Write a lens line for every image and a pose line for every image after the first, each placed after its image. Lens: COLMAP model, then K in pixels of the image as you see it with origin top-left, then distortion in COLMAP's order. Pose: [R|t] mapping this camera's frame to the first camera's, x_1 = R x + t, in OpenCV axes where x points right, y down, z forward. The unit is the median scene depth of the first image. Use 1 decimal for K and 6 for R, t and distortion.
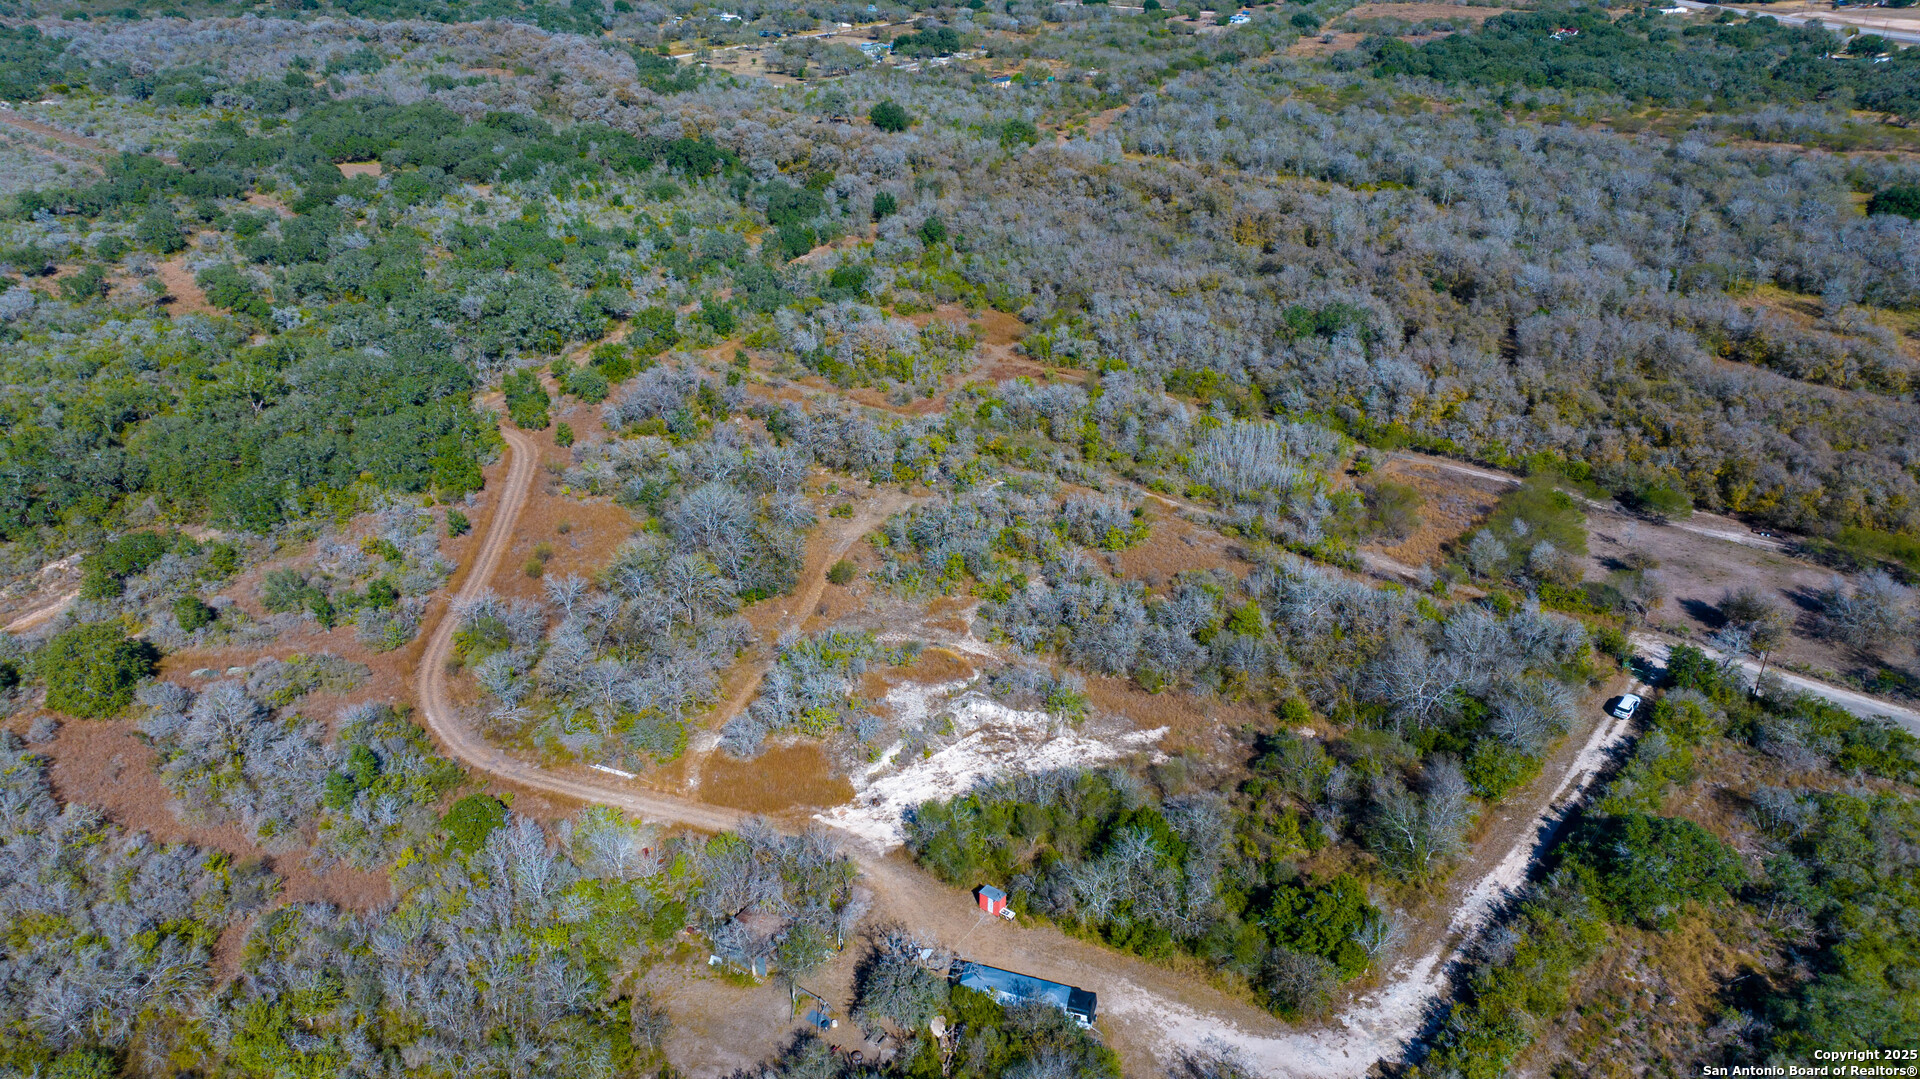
lens RADIAL K [[1360.3, 0, 960.0], [0, 1360.3, 539.5], [0, 0, 1]] dist [-0.011814, 0.007139]
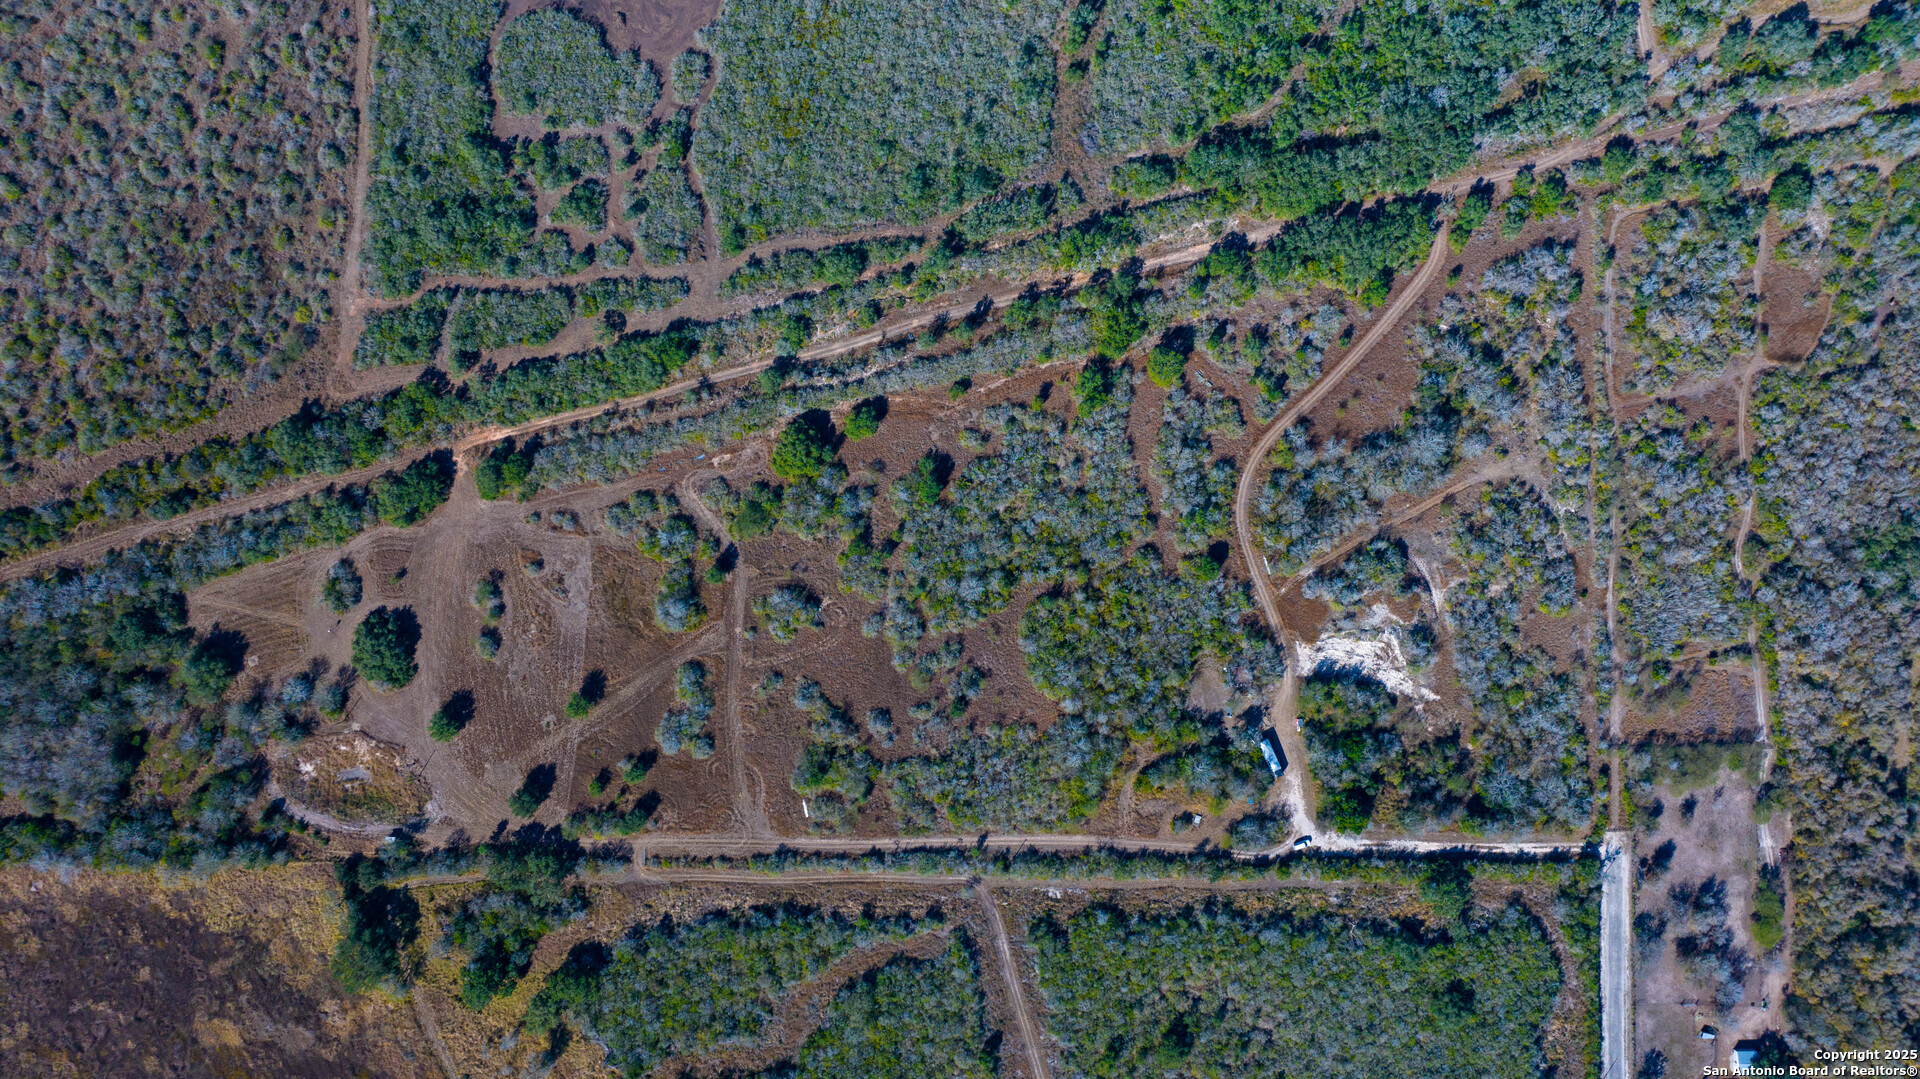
lens RADIAL K [[1360.3, 0, 960.0], [0, 1360.3, 539.5], [0, 0, 1]] dist [-0.011814, 0.007139]
pose [[0.633133, 0.773954, -0.011733, -0.218289], [-0.340902, 0.292419, 0.893463, -0.683920], [0.694931, -0.561681, 0.448983, -0.197365]]
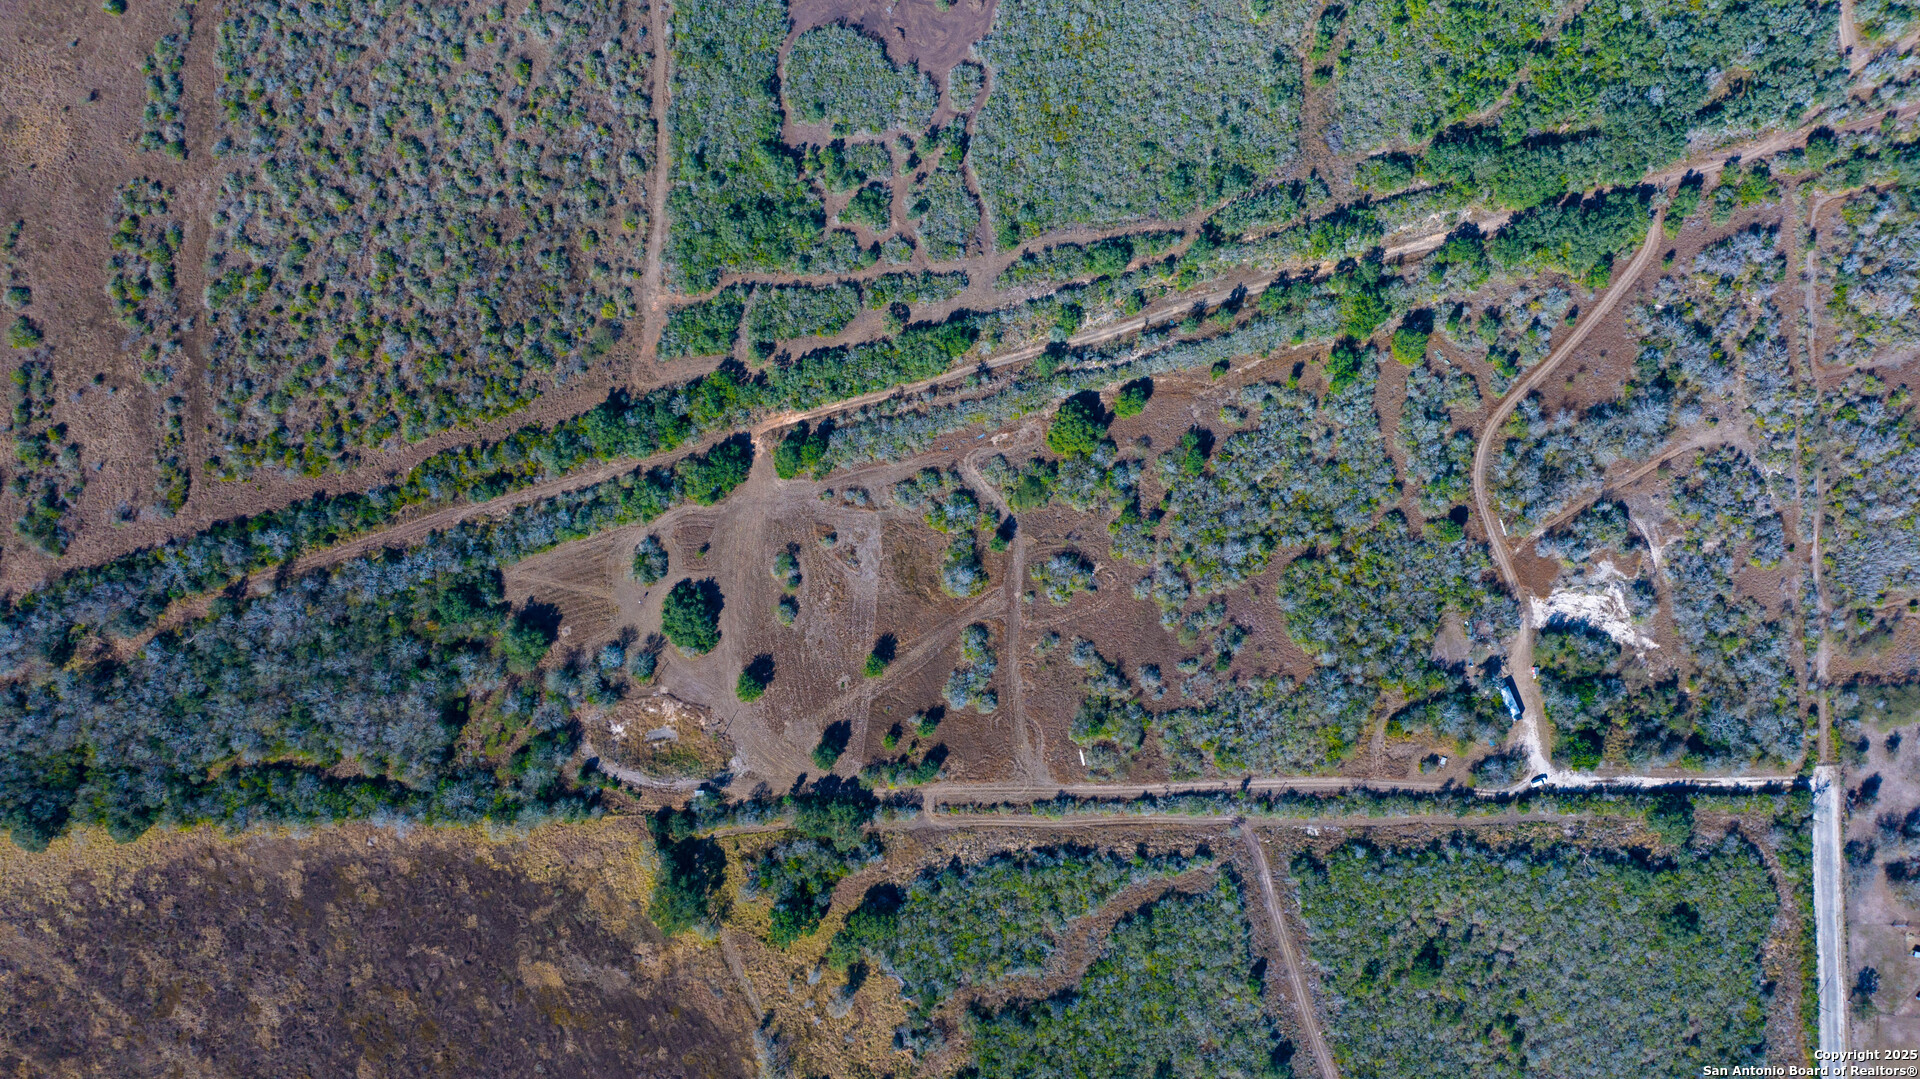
lens RADIAL K [[1360.3, 0, 960.0], [0, 1360.3, 539.5], [0, 0, 1]] dist [-0.011814, 0.007139]
pose [[0.645661, 0.763603, -0.005658, -0.328008], [-0.340783, 0.294762, 0.892739, -0.684290], [0.683366, -0.574478, 0.450539, -0.377519]]
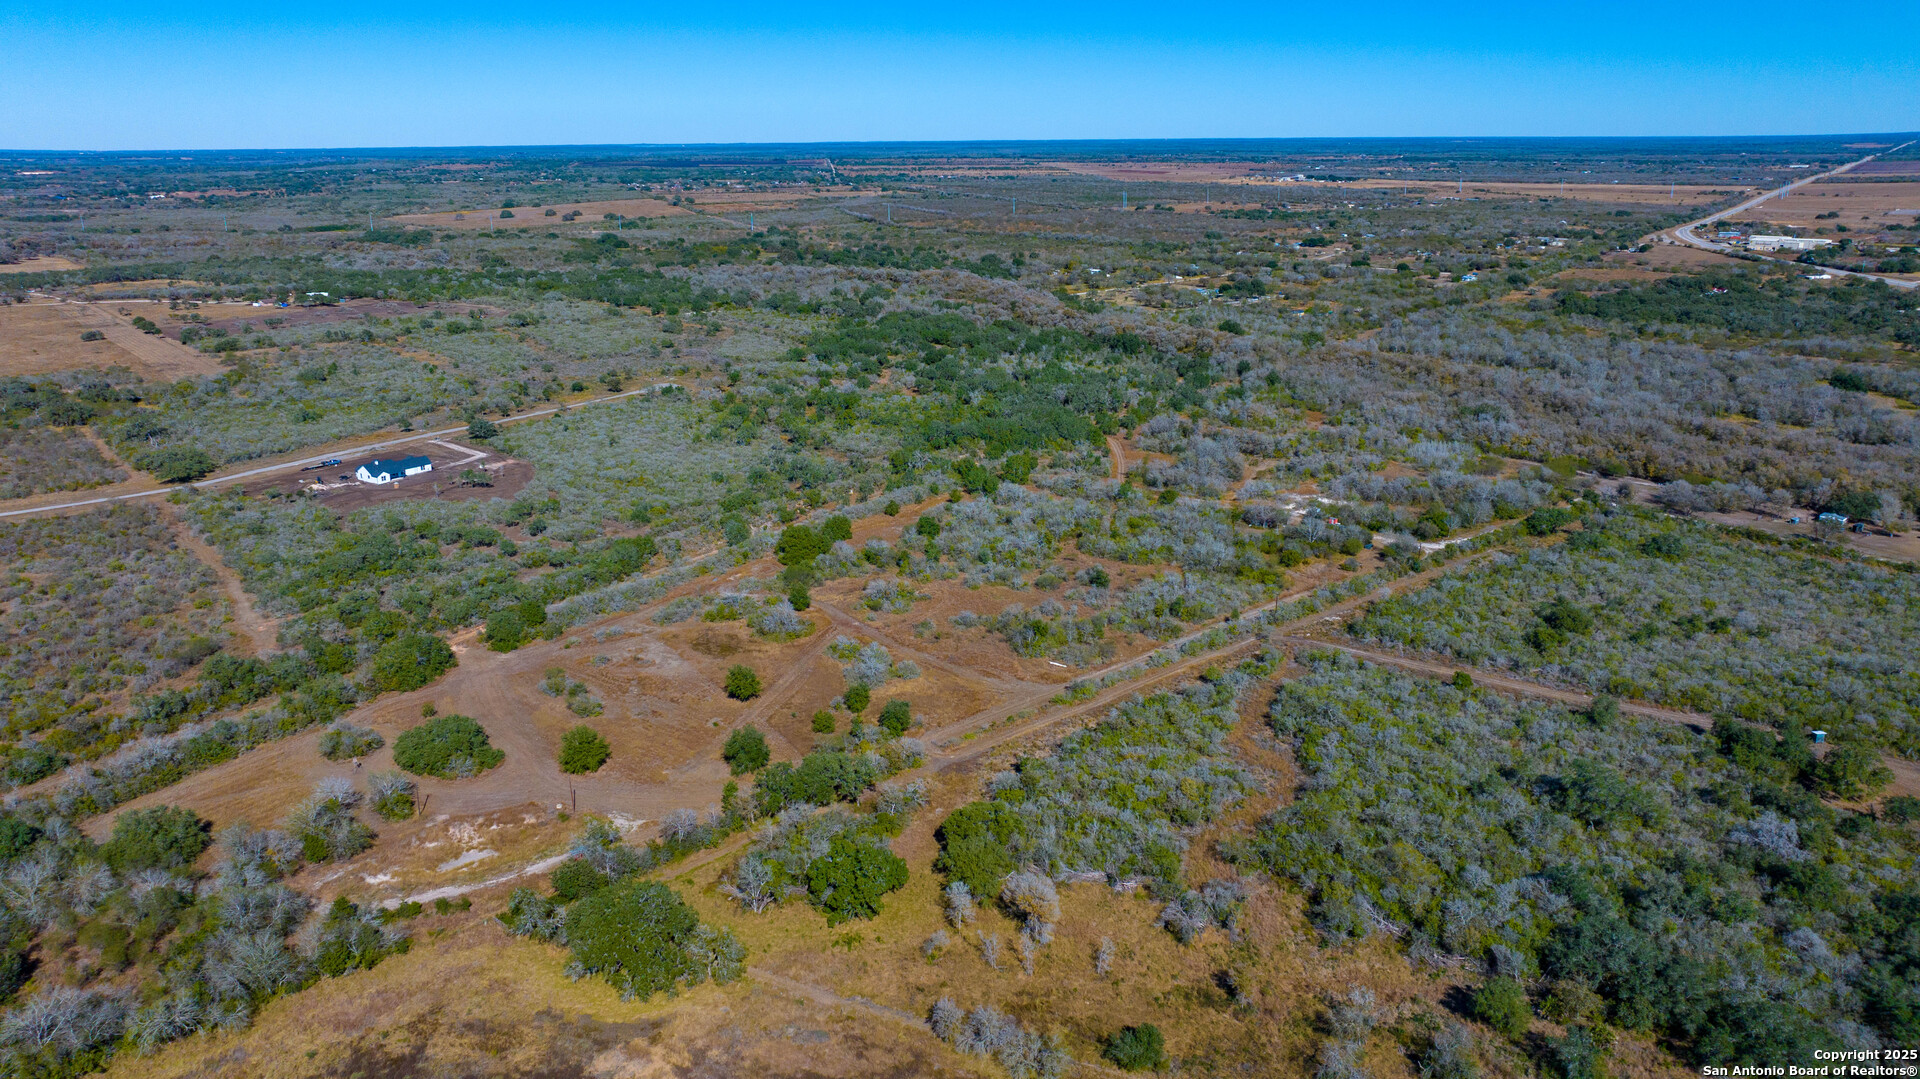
lens RADIAL K [[1360.3, 0, 960.0], [0, 1360.3, 539.5], [0, 0, 1]] dist [-0.011814, 0.007139]
pose [[0.982978, 0.050798, -0.176563, -0.081426], [-0.080814, 0.982602, -0.167217, 0.270792], [0.164997, 0.178639, 0.969981, -0.677475]]
